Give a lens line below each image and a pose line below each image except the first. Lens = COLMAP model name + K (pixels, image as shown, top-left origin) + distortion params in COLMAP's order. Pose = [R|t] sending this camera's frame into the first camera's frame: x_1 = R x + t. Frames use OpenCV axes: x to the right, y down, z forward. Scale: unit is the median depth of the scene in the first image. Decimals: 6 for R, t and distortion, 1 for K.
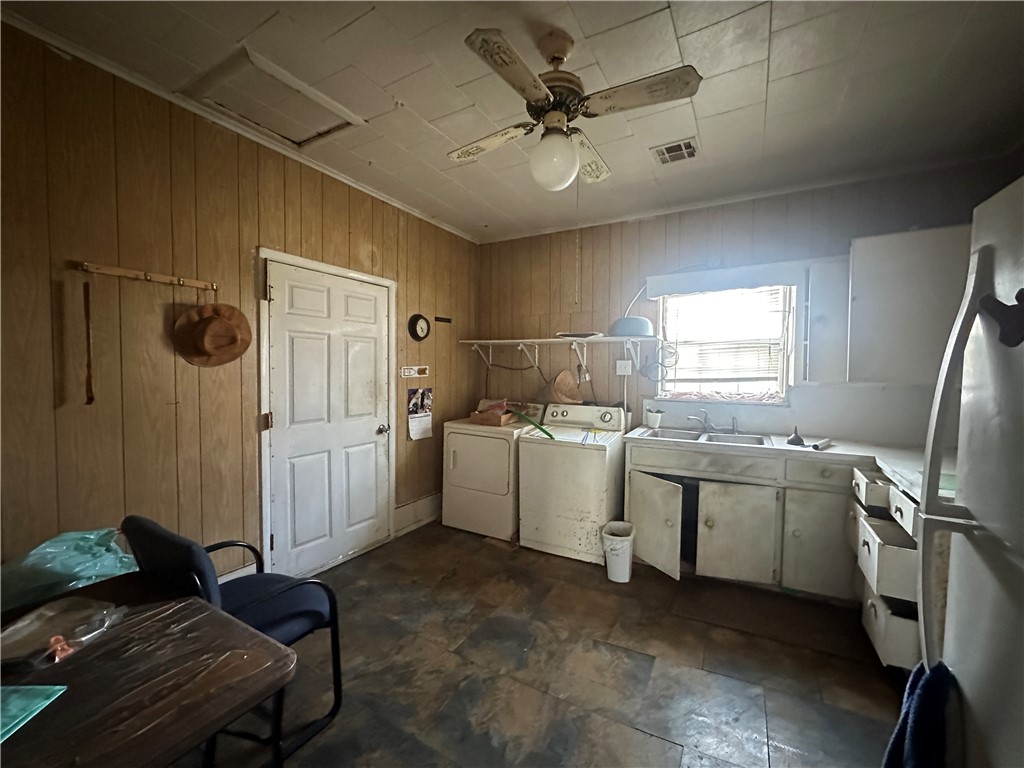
lens RADIAL K [[414.2, 0, 512.0], [0, 414.2, 384.0], [0, 0, 1]] dist [-0.000270, -0.000036]
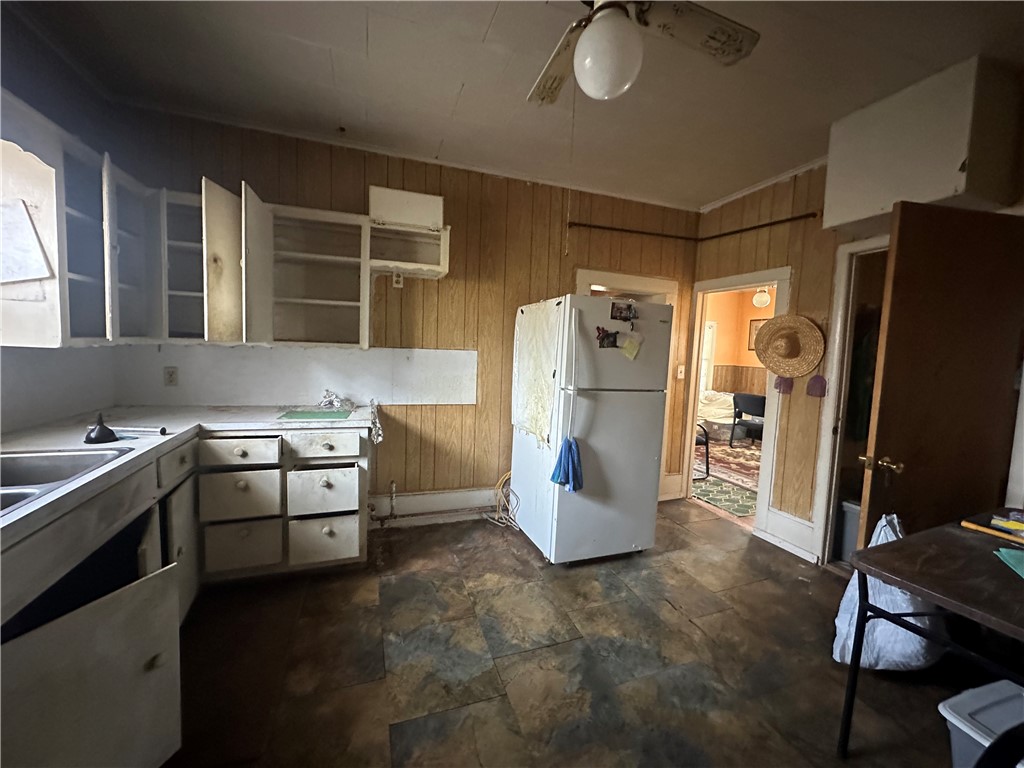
lens RADIAL K [[414.2, 0, 512.0], [0, 414.2, 384.0], [0, 0, 1]] dist [-0.000270, -0.000036]
pose [[-0.766476, -0.098687, 0.634646, -0.271928], [-0.024717, 0.991925, 0.124392, -0.054694], [-0.641797, 0.079657, -0.762726, 1.618754]]
